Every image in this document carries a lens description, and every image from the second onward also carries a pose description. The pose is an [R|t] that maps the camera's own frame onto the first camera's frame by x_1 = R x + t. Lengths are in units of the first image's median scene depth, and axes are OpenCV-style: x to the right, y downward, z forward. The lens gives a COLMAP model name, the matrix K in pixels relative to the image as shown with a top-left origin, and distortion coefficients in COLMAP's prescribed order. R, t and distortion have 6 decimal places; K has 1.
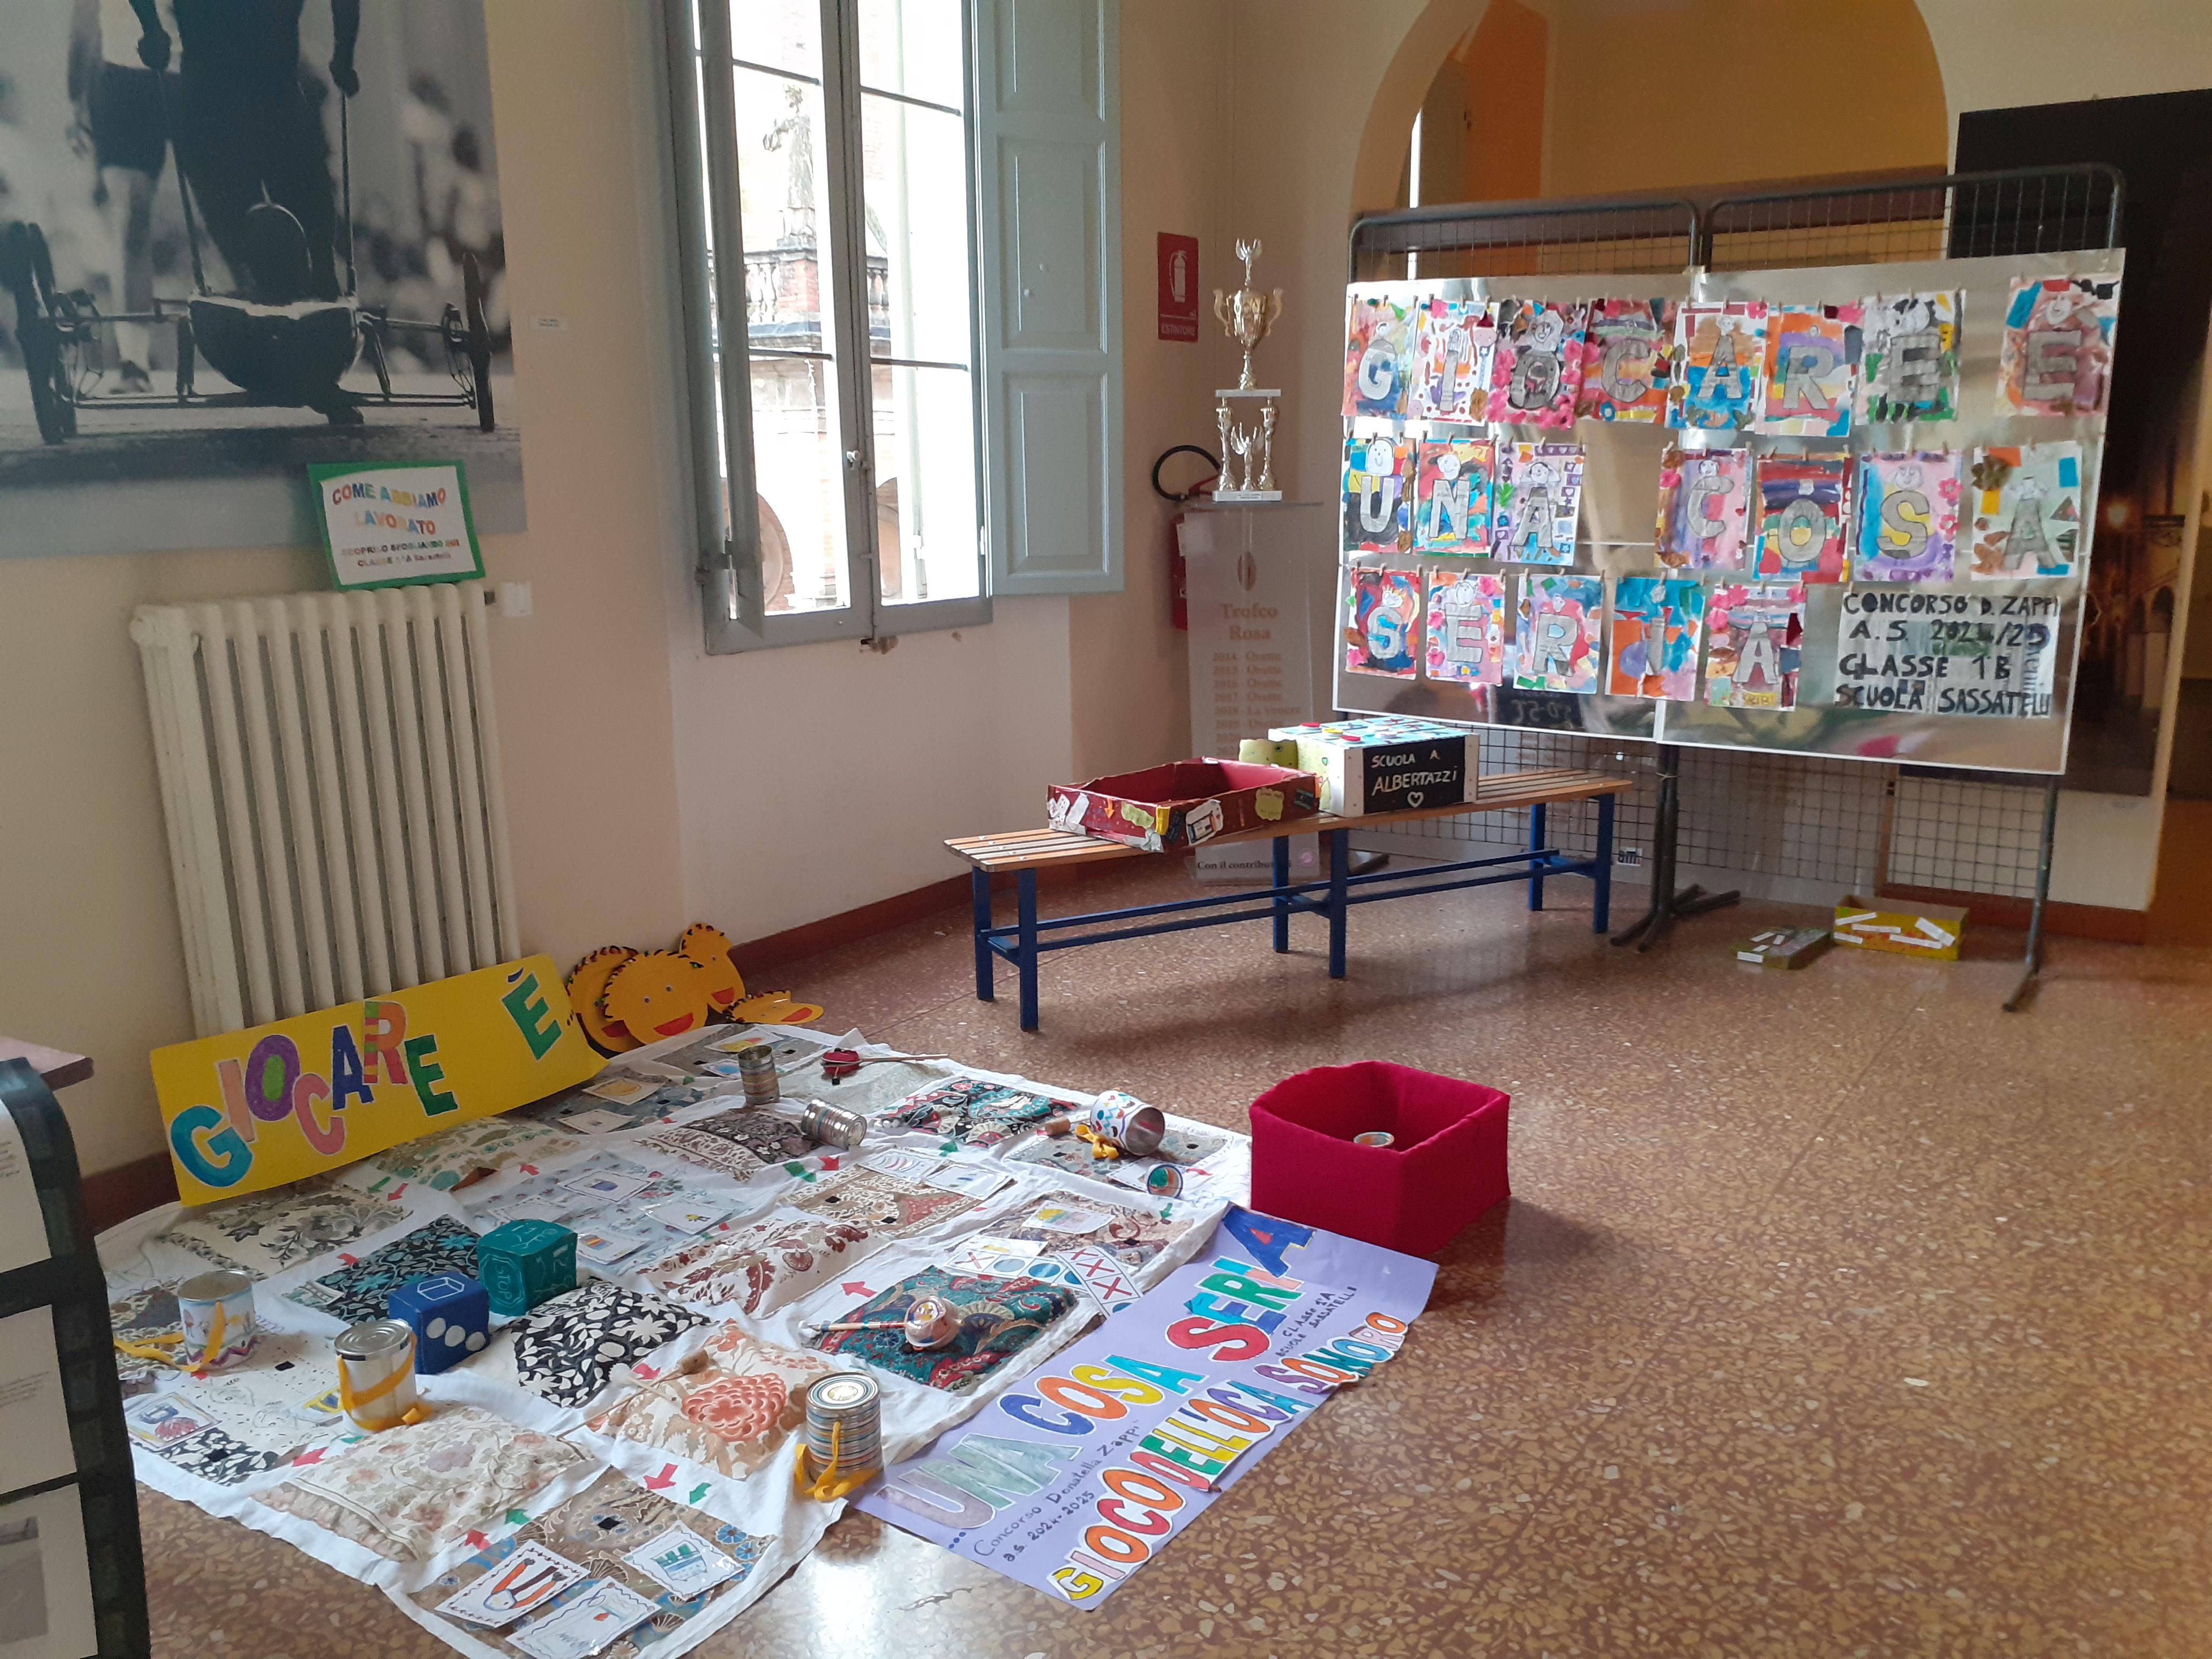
lens RADIAL K [[1761.3, 0, 1092.3], [0, 1761.3, 872.1], [0, 0, 1]] dist [0.075589, -0.092992]
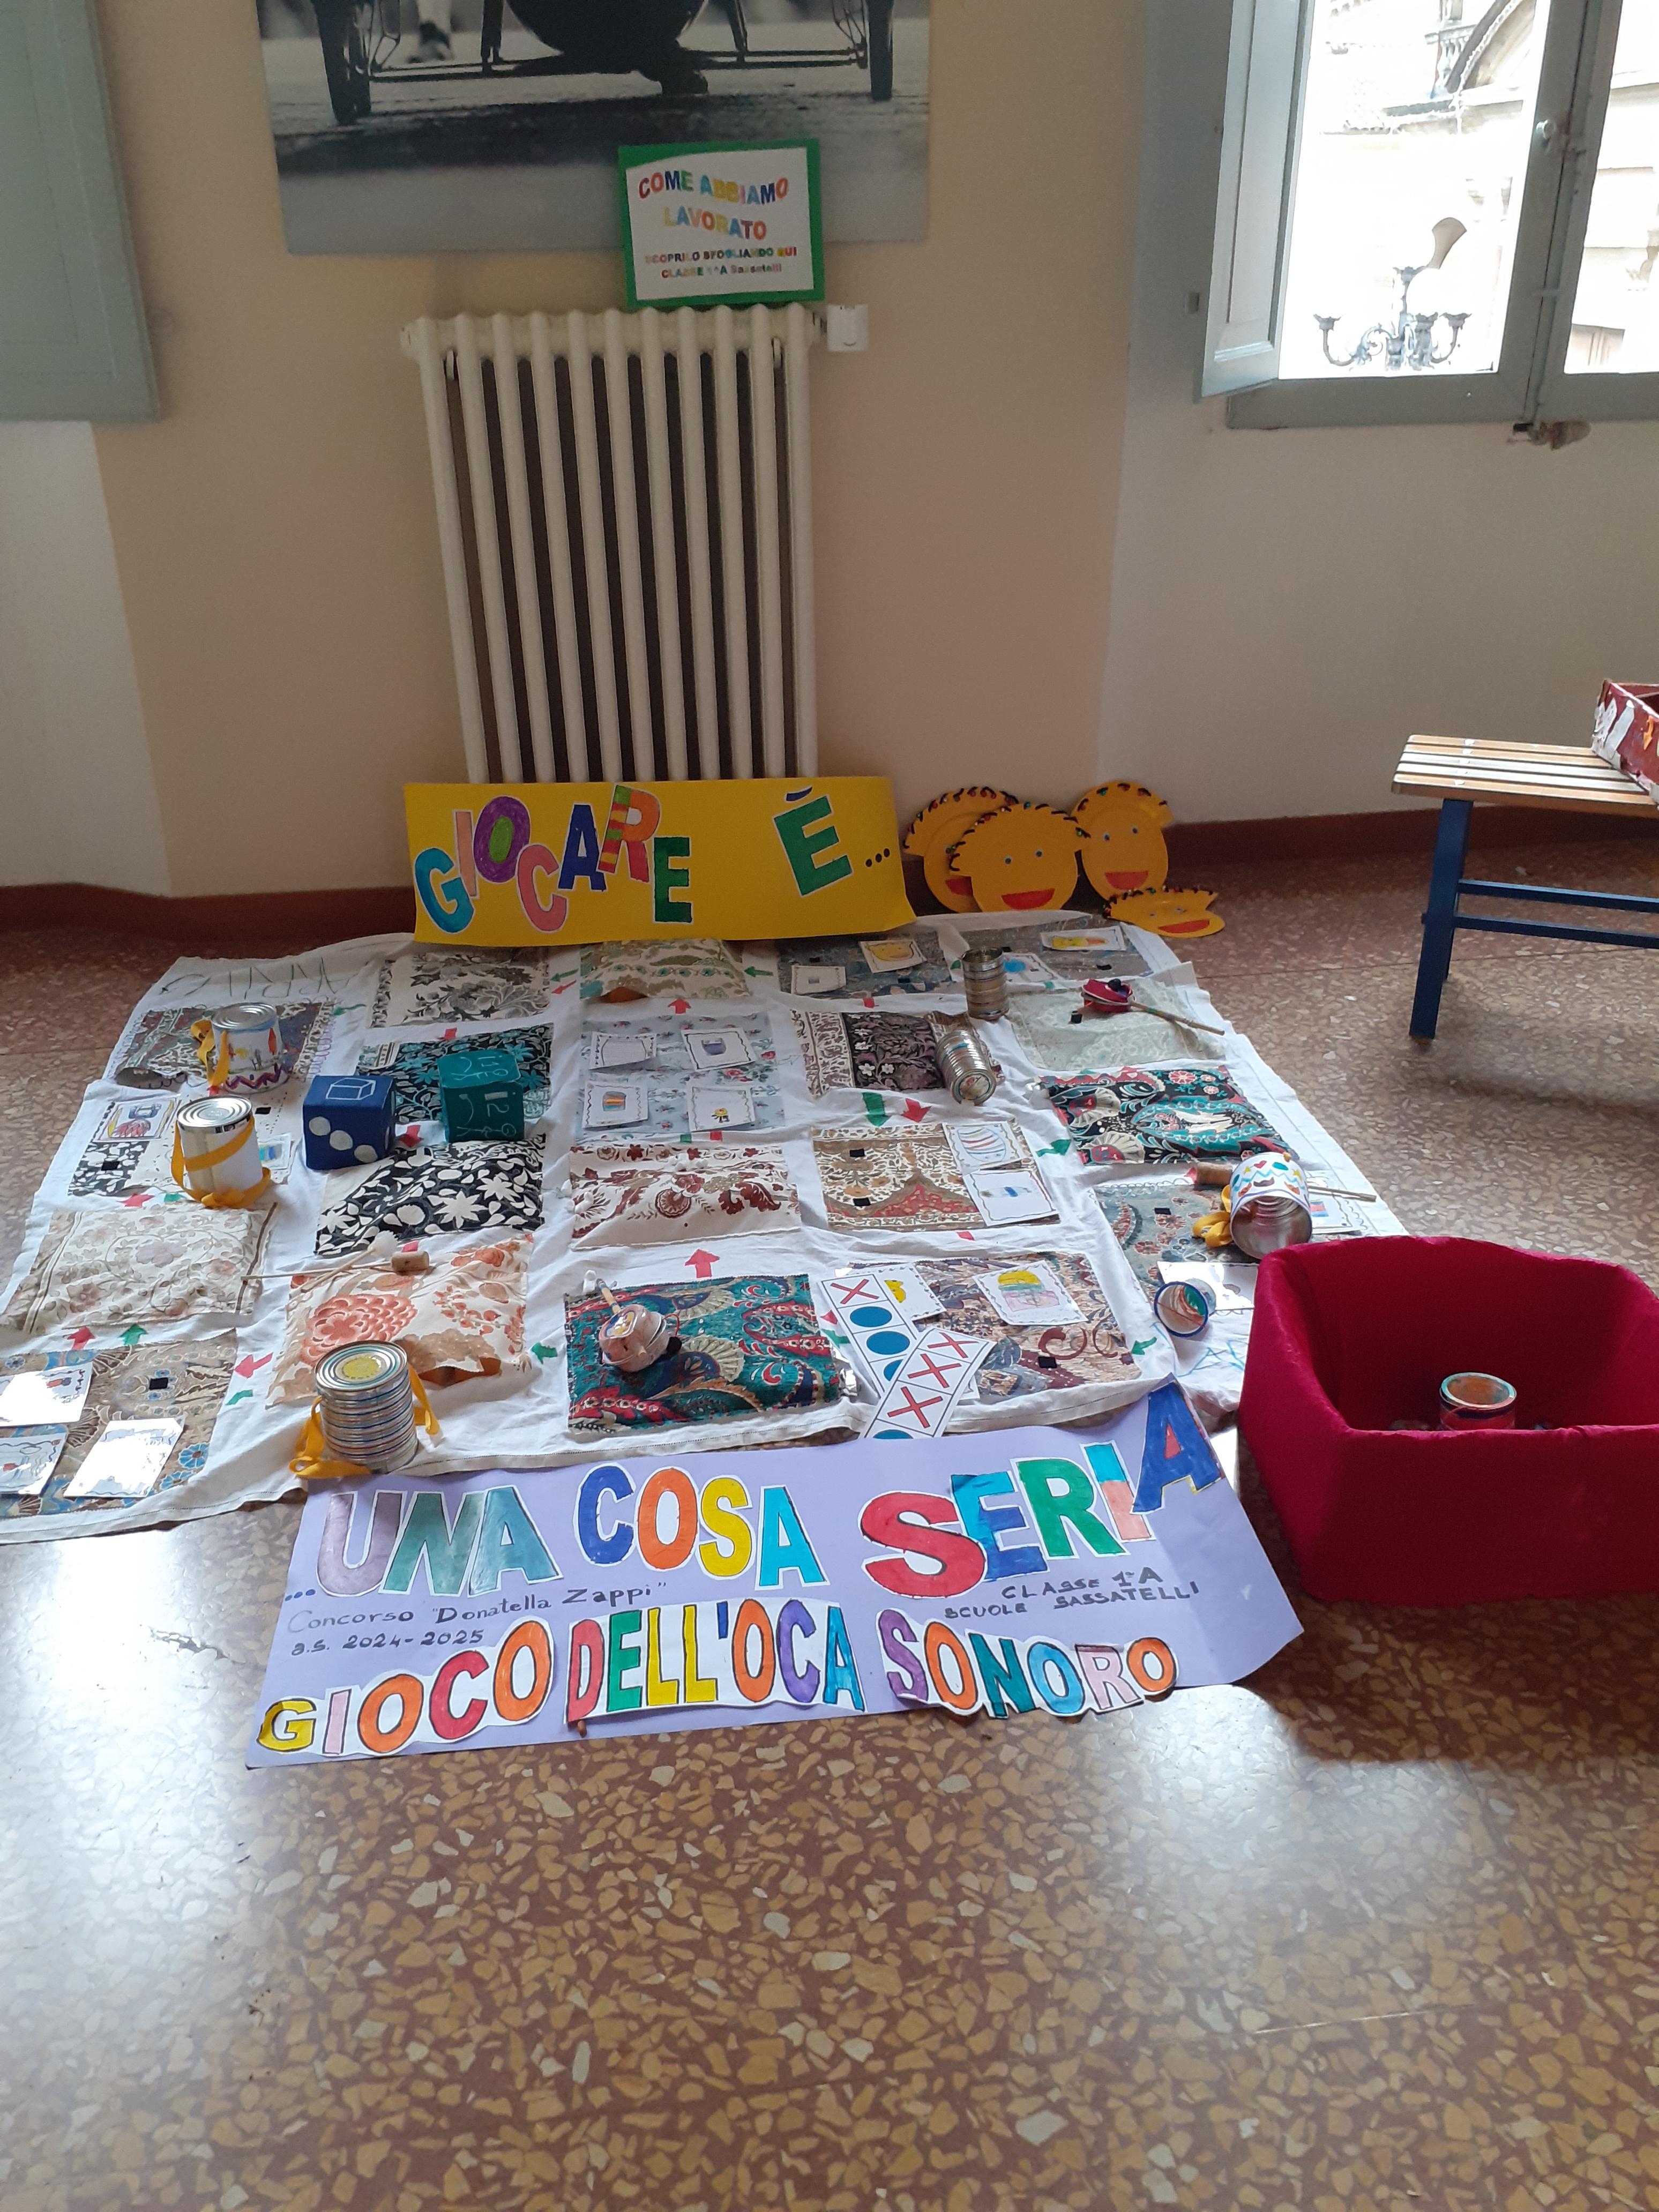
lens RADIAL K [[1761.3, 0, 807.2], [0, 1761.3, 1114.9], [0, 0, 1]] dist [0.075589, -0.092992]
pose [[0.656776, 0.335719, -0.675232, 0.288039], [-0.163679, 0.937550, 0.306936, -0.055391], [0.736108, -0.091066, 0.670710, 0.354589]]
